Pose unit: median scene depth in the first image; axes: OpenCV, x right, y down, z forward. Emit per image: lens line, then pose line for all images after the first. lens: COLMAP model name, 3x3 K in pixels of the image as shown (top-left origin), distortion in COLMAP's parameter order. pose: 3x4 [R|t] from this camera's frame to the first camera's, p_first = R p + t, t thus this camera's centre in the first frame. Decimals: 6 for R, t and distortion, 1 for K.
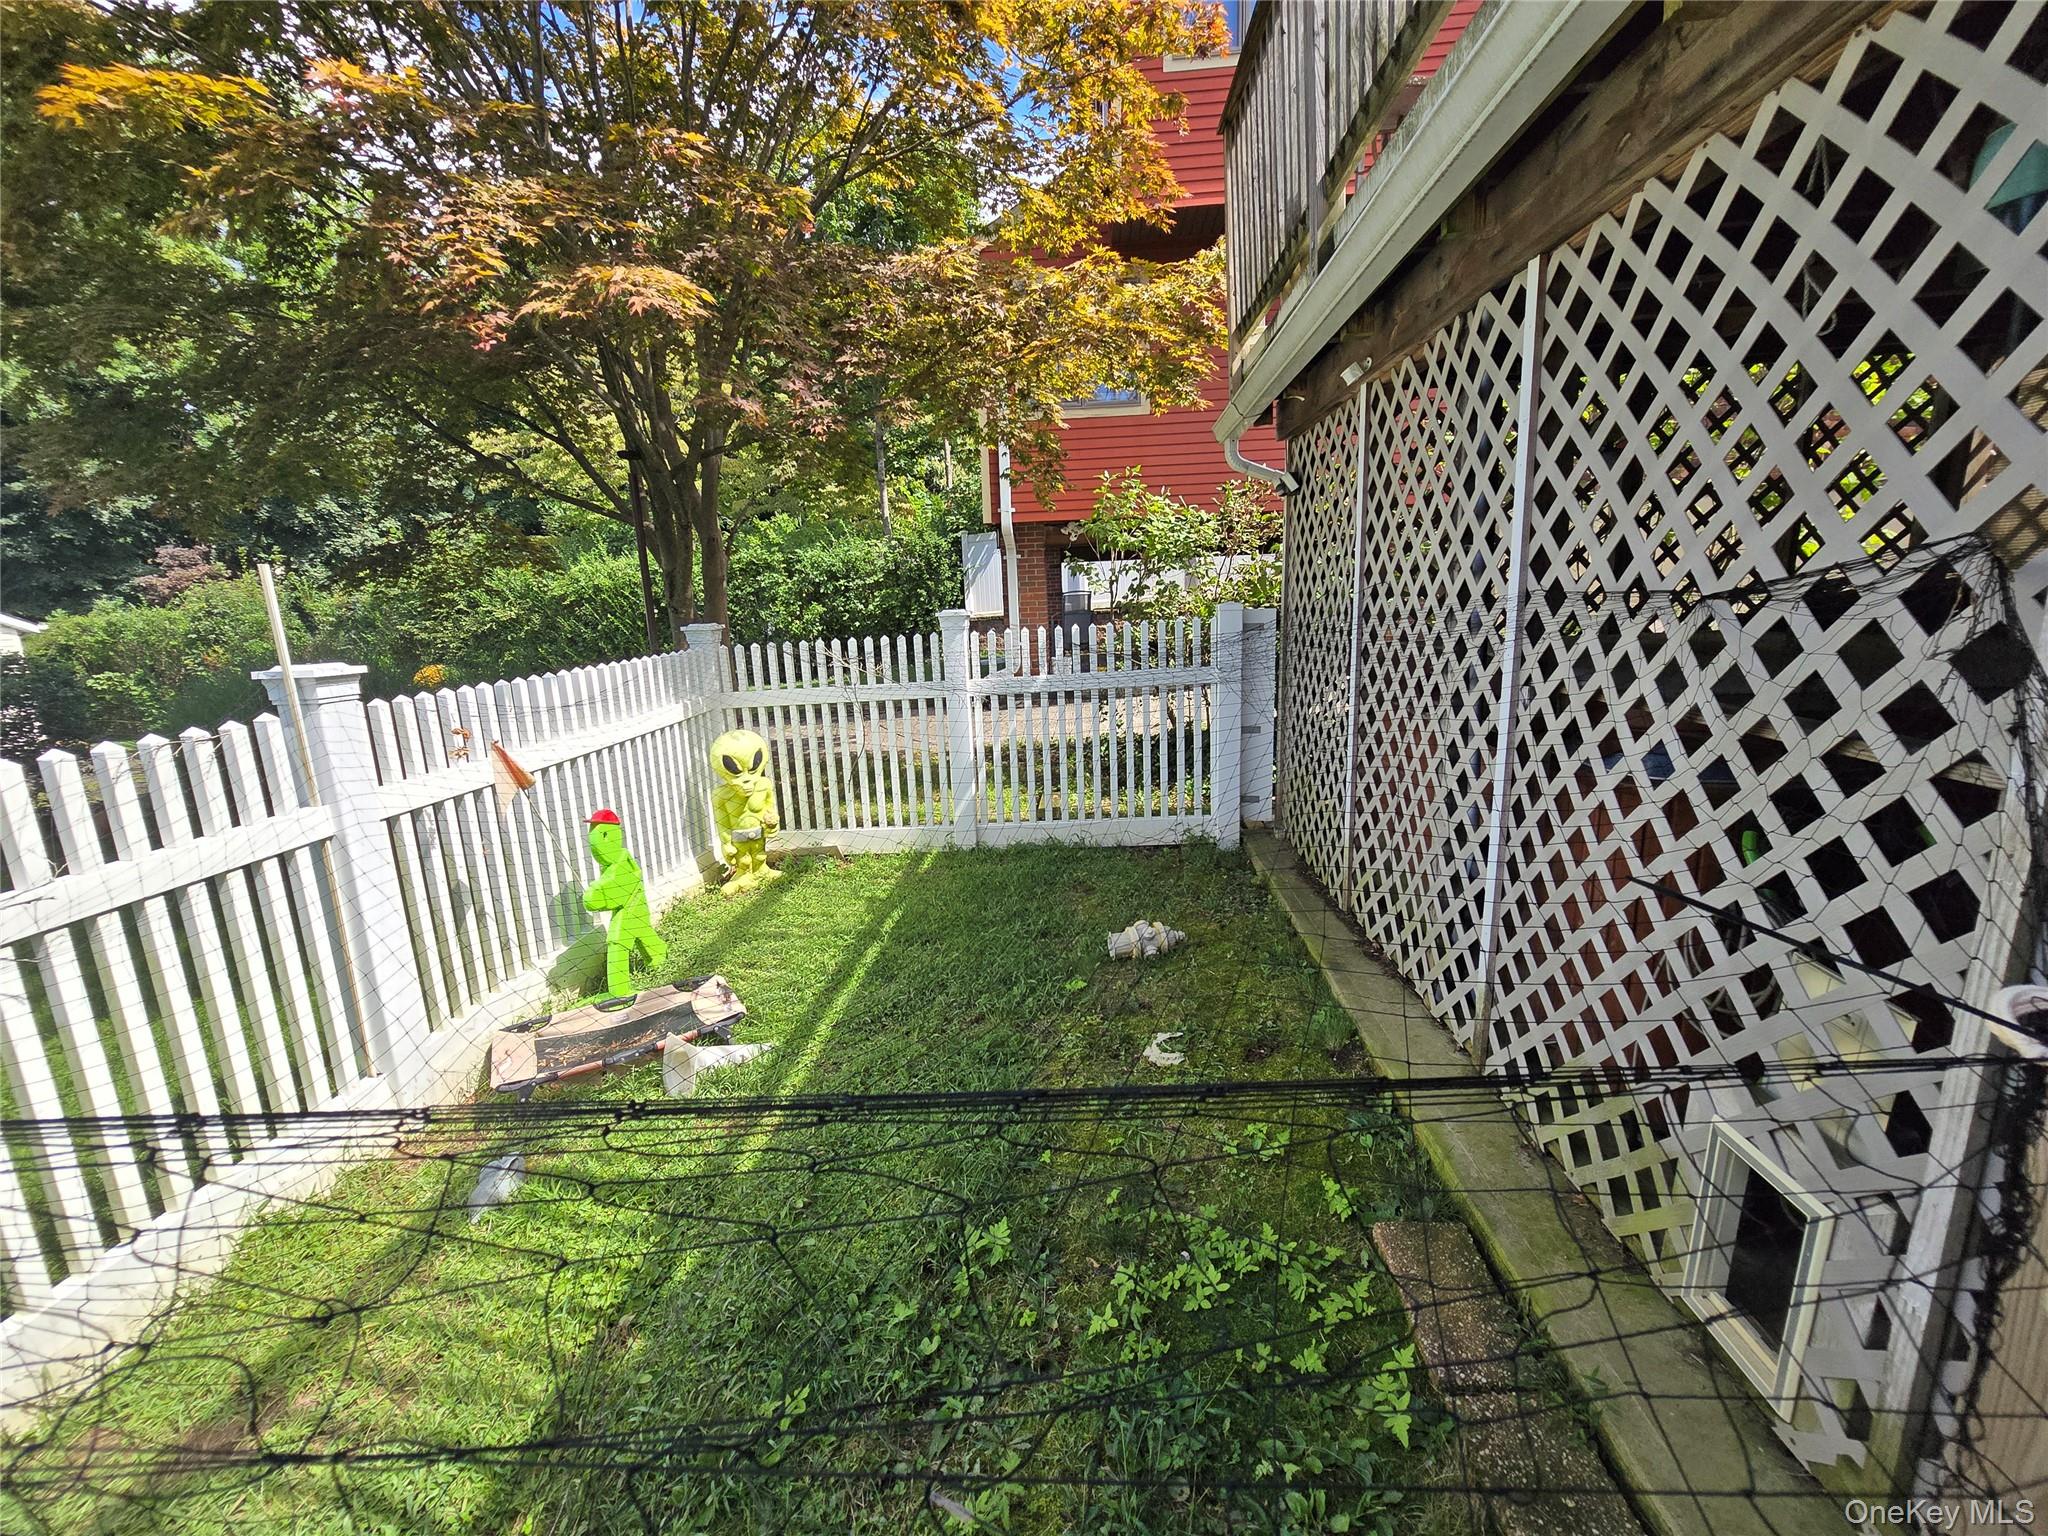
lens RADIAL K [[843.5, 0, 1024.0], [0, 843.5, 768.0], [0, 0, 1]] dist [0.000552, -0.003940]
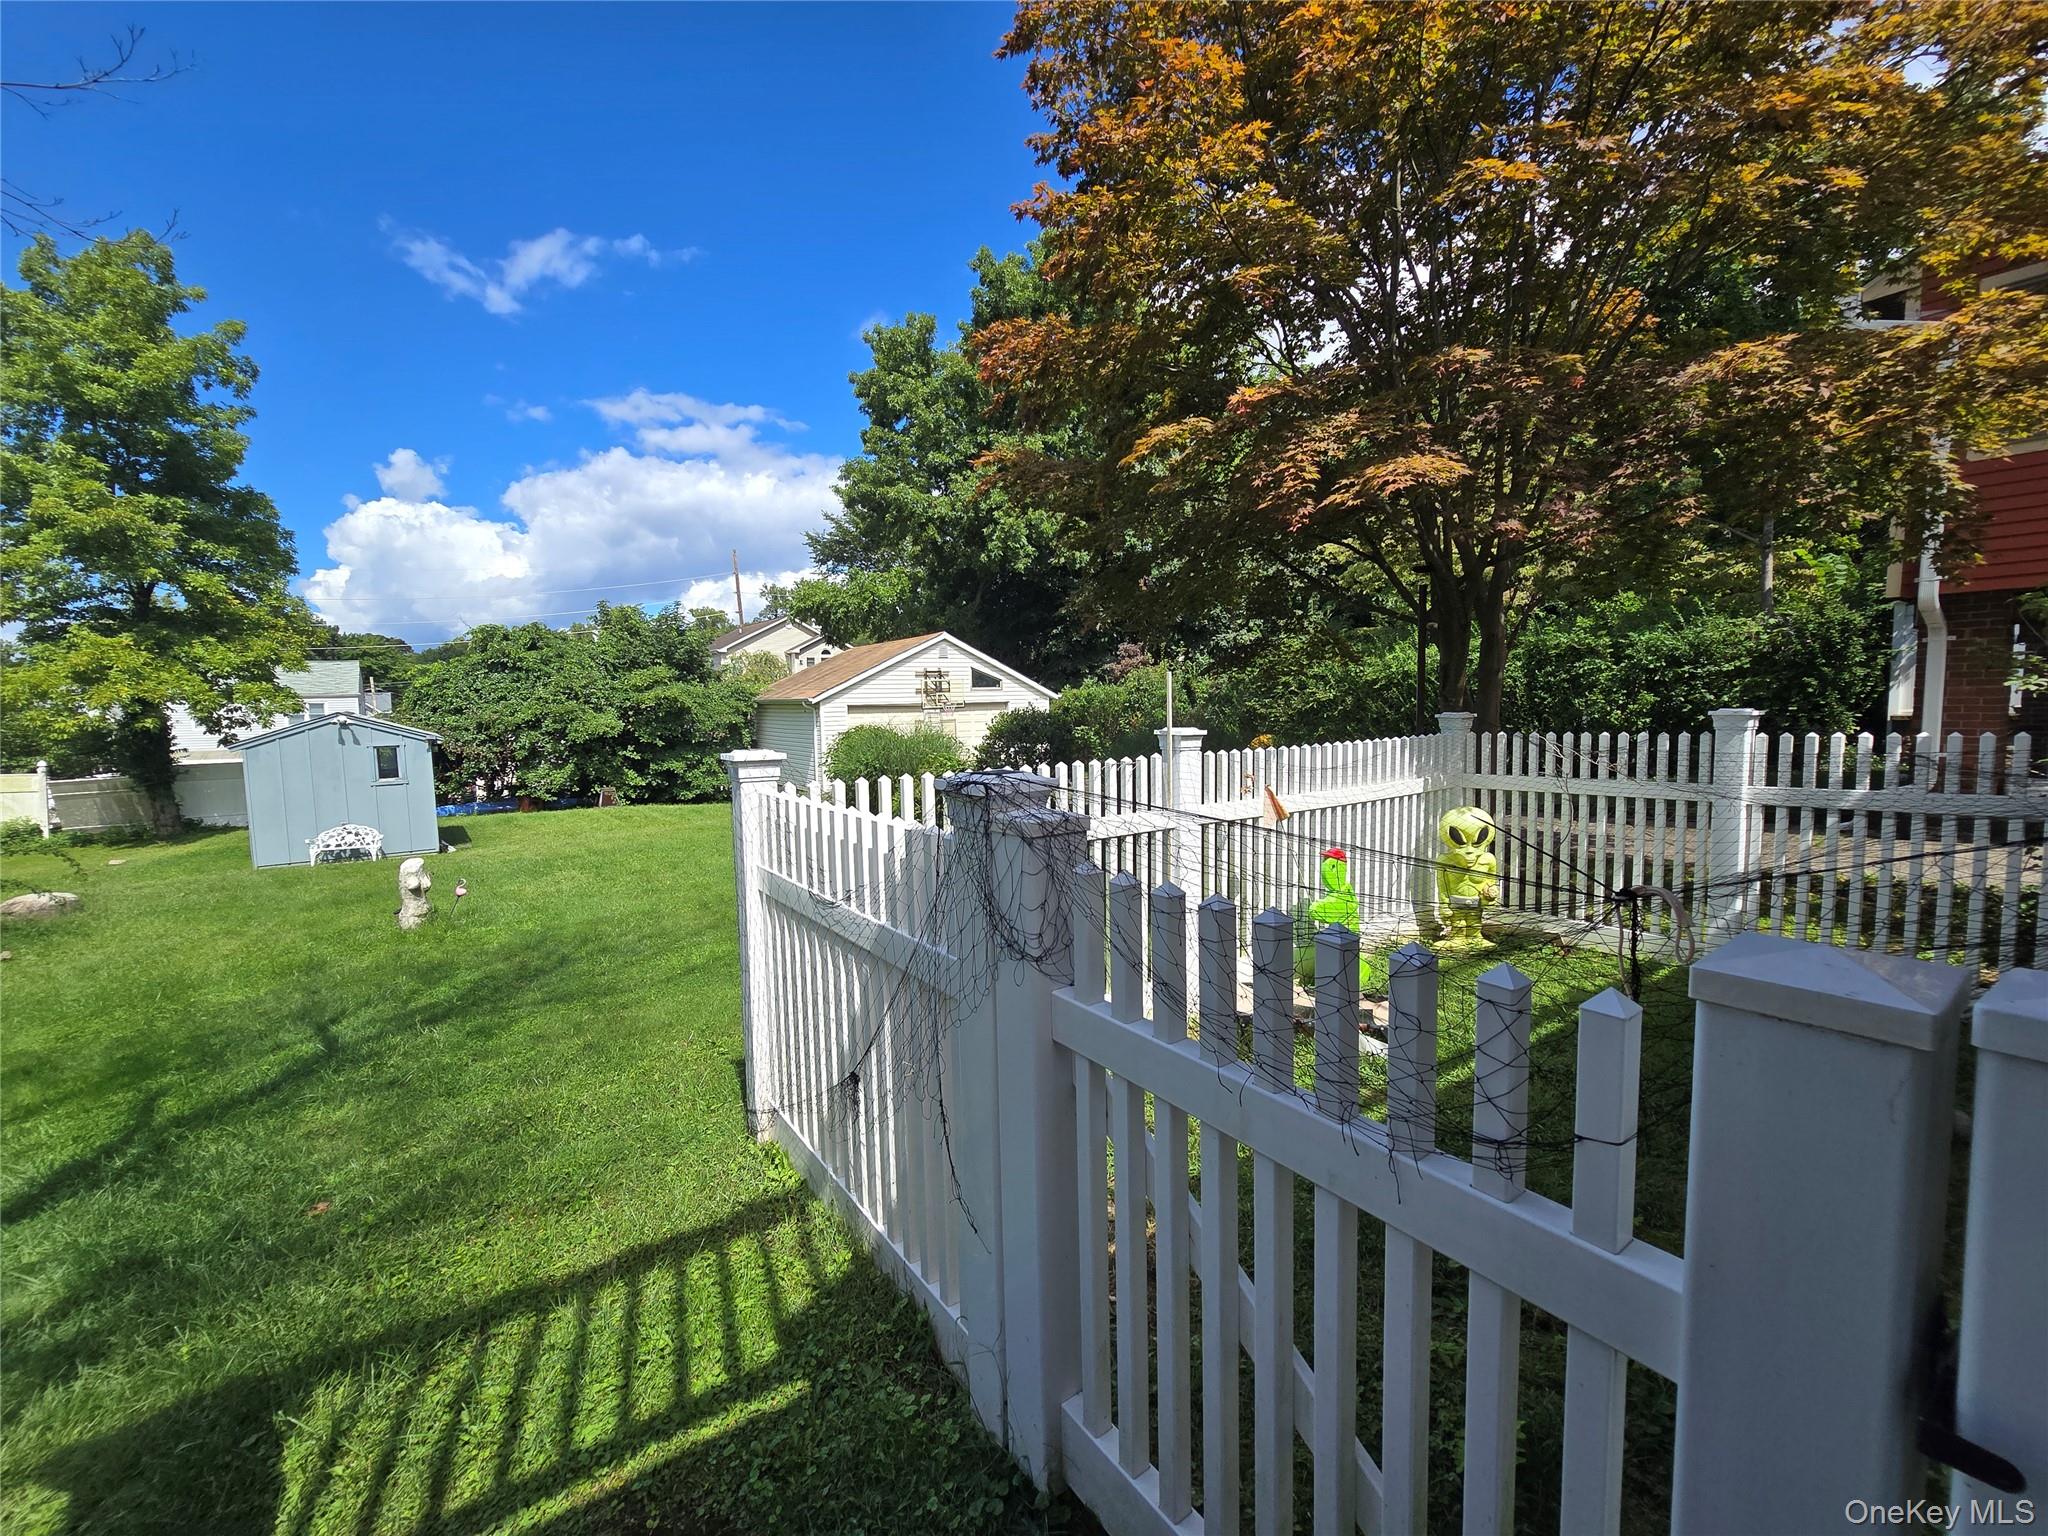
lens RADIAL K [[843.5, 0, 1024.0], [0, 843.5, 768.0], [0, 0, 1]] dist [0.000552, -0.003940]
pose [[0.625742, 0.092164, -0.774566, 0.144946], [-0.165746, 0.986029, -0.016575, 0.019307], [0.762217, 0.138753, 0.632276, -0.158429]]
